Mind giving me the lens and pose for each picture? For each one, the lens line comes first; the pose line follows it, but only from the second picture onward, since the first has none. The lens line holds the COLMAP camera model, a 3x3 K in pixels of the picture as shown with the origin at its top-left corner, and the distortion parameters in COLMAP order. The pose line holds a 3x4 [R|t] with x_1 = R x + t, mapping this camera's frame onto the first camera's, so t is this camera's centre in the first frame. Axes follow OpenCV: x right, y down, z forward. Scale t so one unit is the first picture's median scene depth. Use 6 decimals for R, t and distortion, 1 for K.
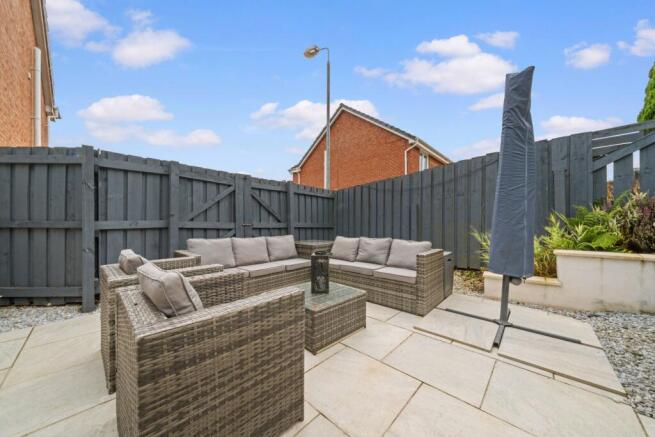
lens RADIAL K [[231.5, 0, 333.6], [0, 231.5, 223.4], [0, 0, 1]] dist [0.001264, -0.000526]
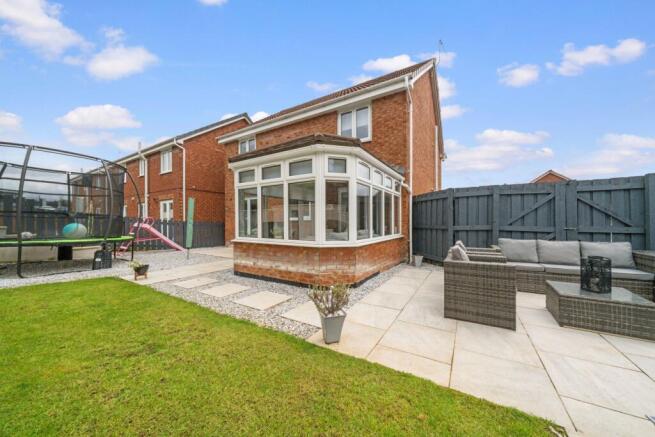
lens RADIAL K [[231.5, 0, 331.7], [0, 231.5, 223.6], [0, 0, 1]] dist [0.001264, -0.000526]
pose [[0.228873, 0.006709, -0.973433, 0.504790], [0.002065, 0.999971, 0.007378, -0.035721], [0.973454, -0.003699, 0.228853, -0.350620]]
